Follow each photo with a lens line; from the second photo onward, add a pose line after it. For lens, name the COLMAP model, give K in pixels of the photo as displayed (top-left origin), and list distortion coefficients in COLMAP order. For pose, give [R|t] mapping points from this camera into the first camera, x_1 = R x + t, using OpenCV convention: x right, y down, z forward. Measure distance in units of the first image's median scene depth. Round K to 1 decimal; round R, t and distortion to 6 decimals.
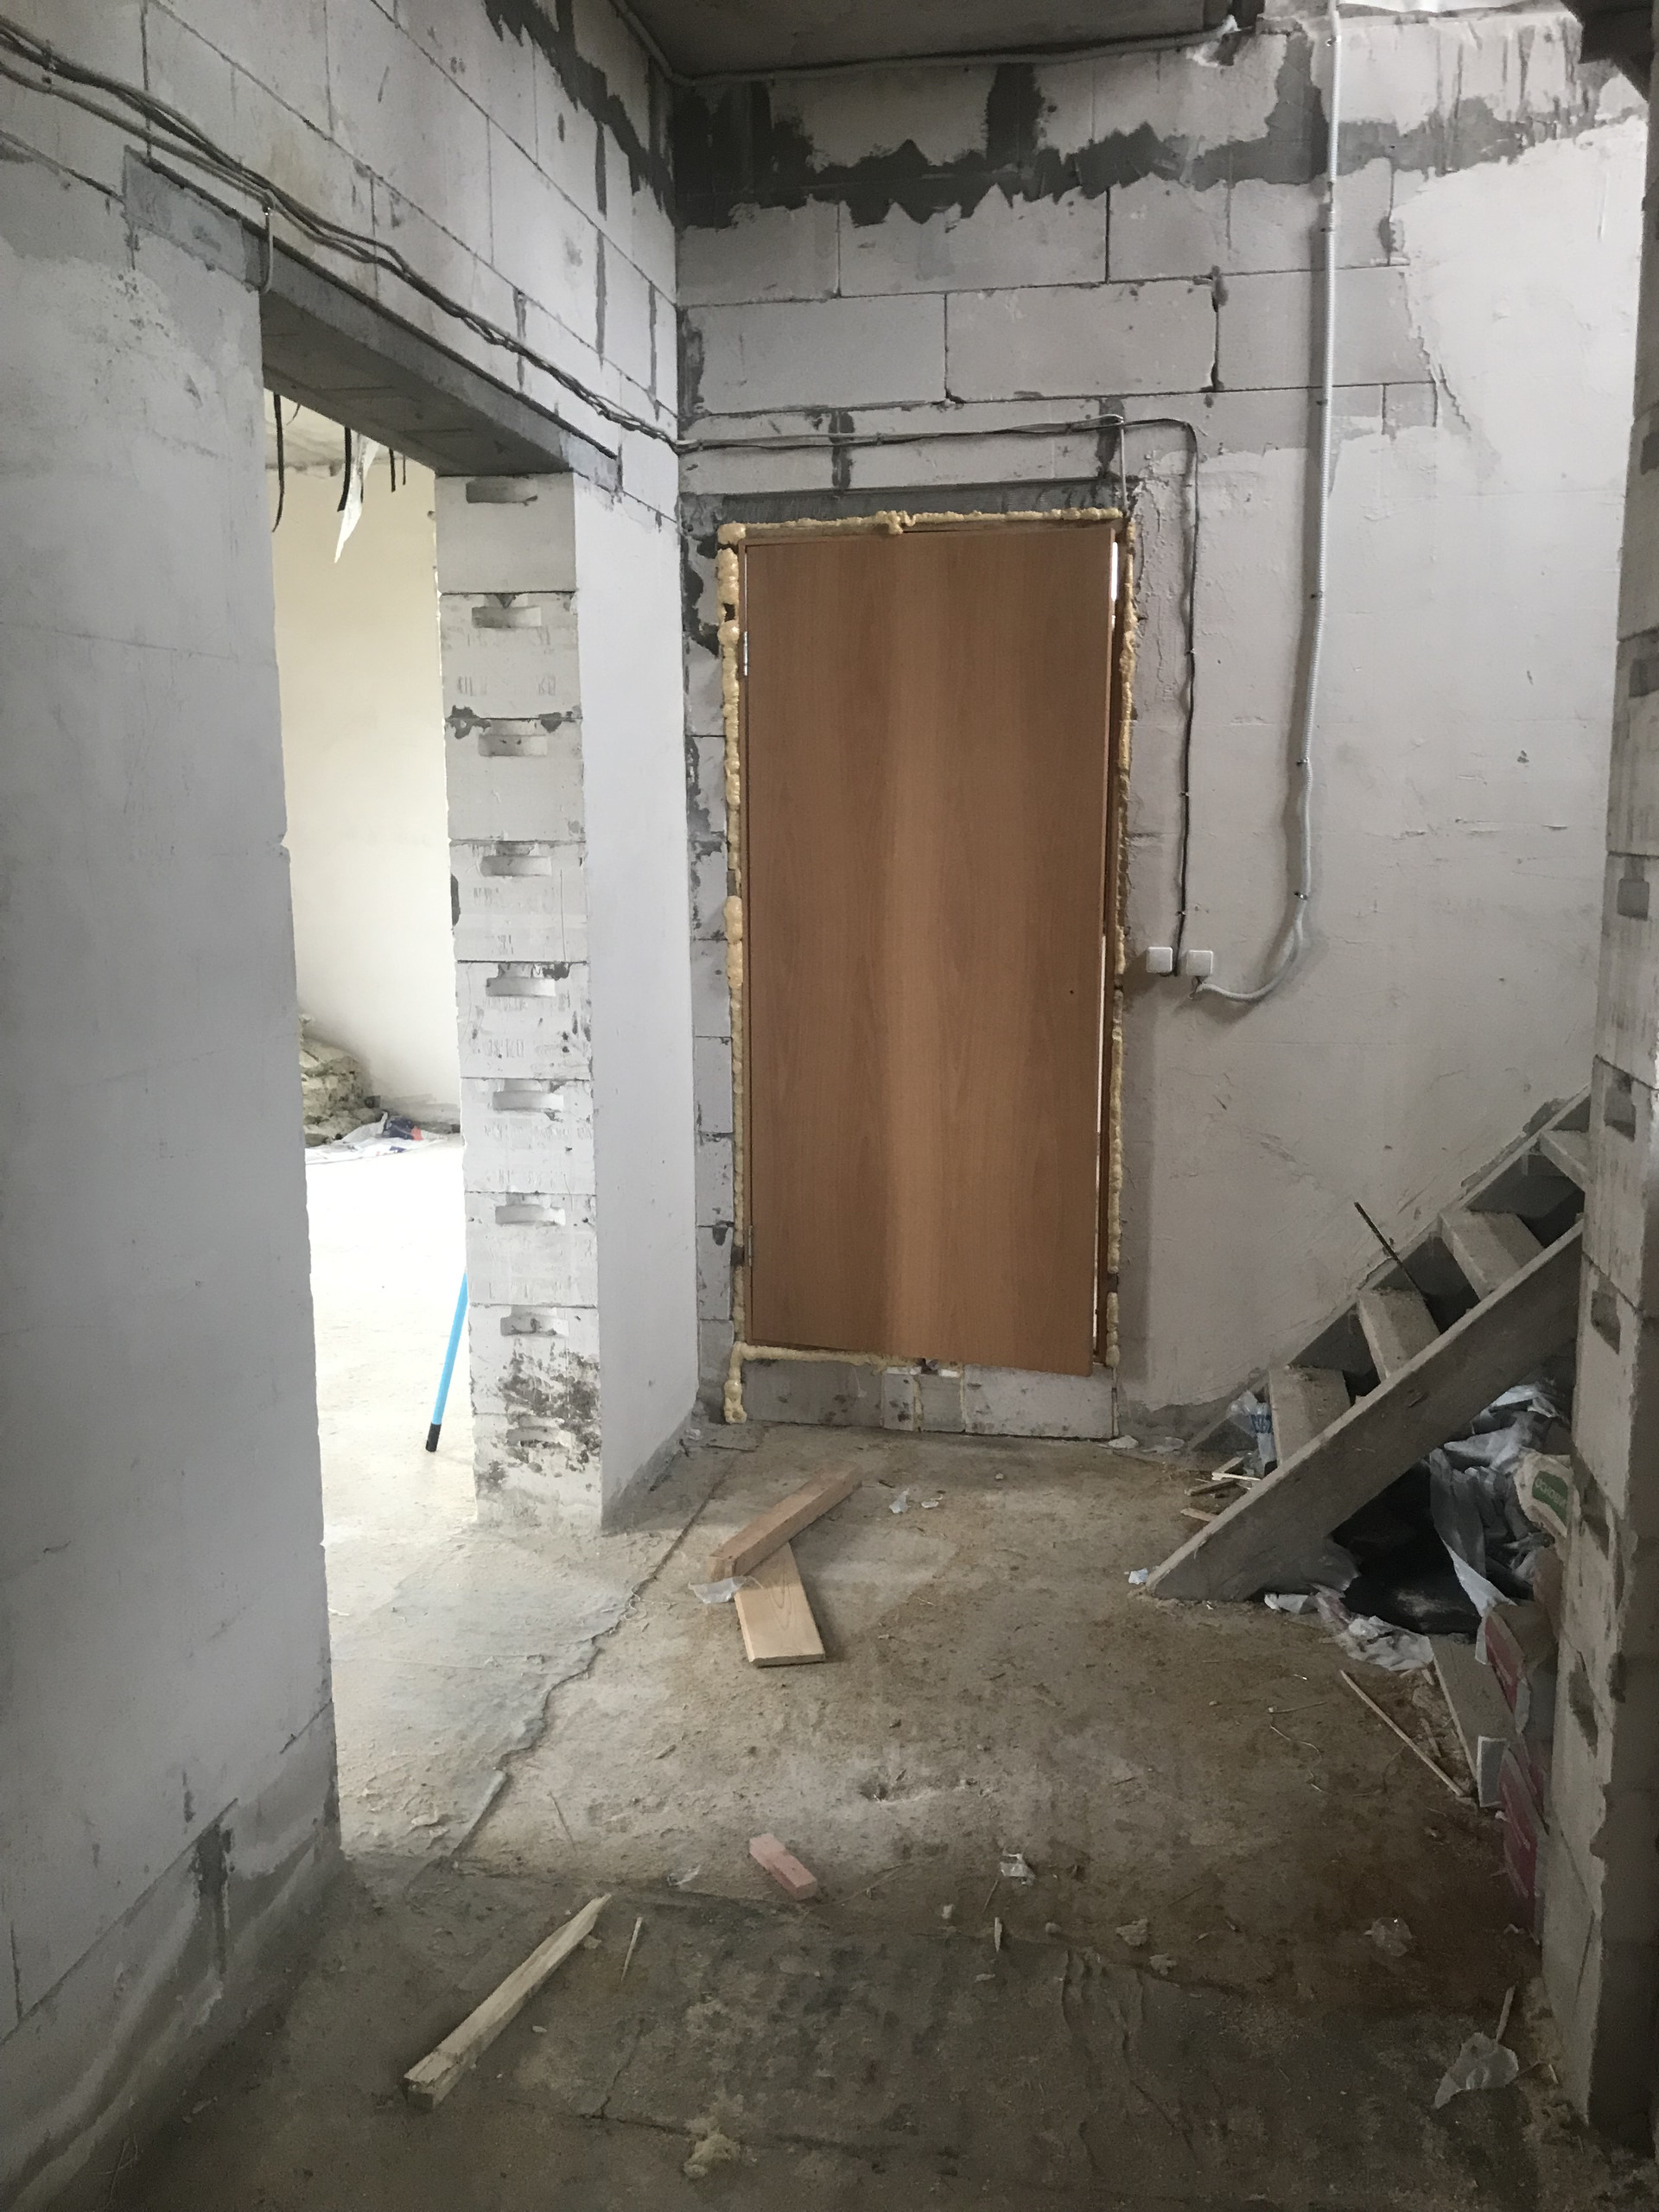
lens RADIAL K [[1816.8, 0, 829.8], [0, 1816.8, 1106.2], [0, 0, 1]] dist [-0.011434, -0.012176]
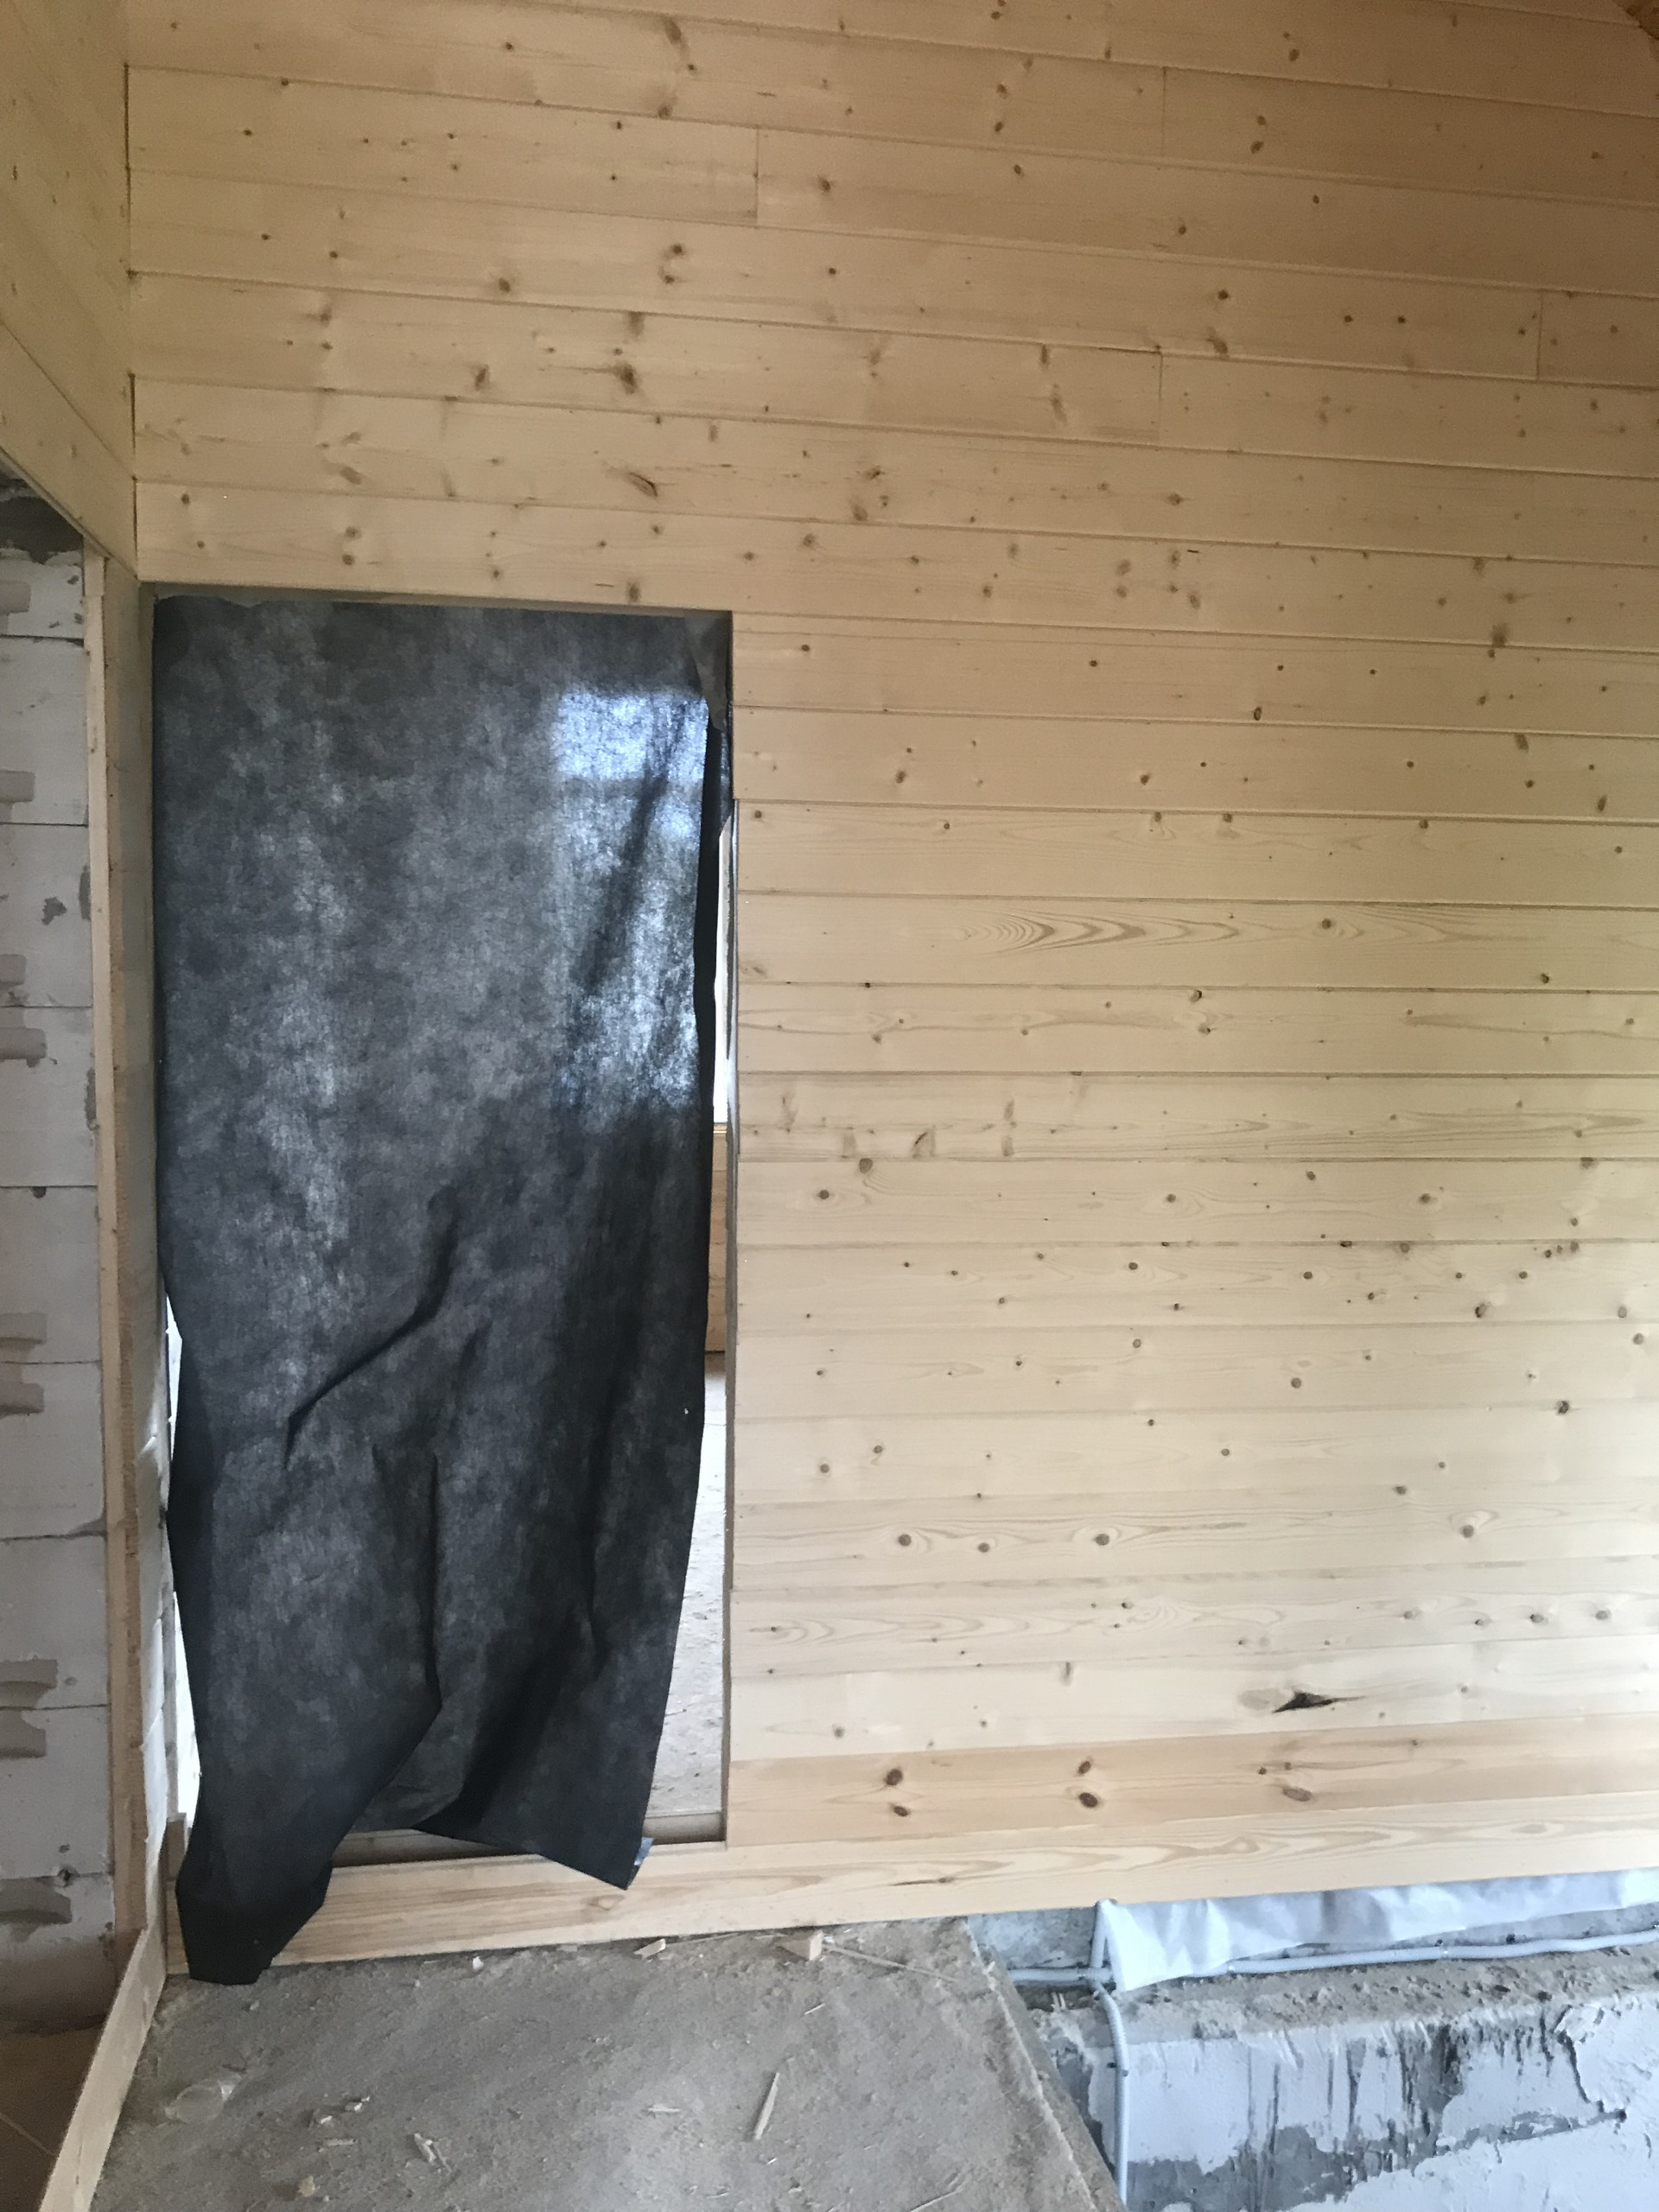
lens RADIAL K [[1816.8, 0, 829.1], [0, 1816.8, 1106.5], [0, 0, 1]] dist [-0.011434, -0.012176]
pose [[0.938977, -0.019515, 0.343426, -0.072984], [0.043181, 0.997179, -0.061398, -0.945870], [-0.341259, 0.072481, 0.937171, 0.333668]]
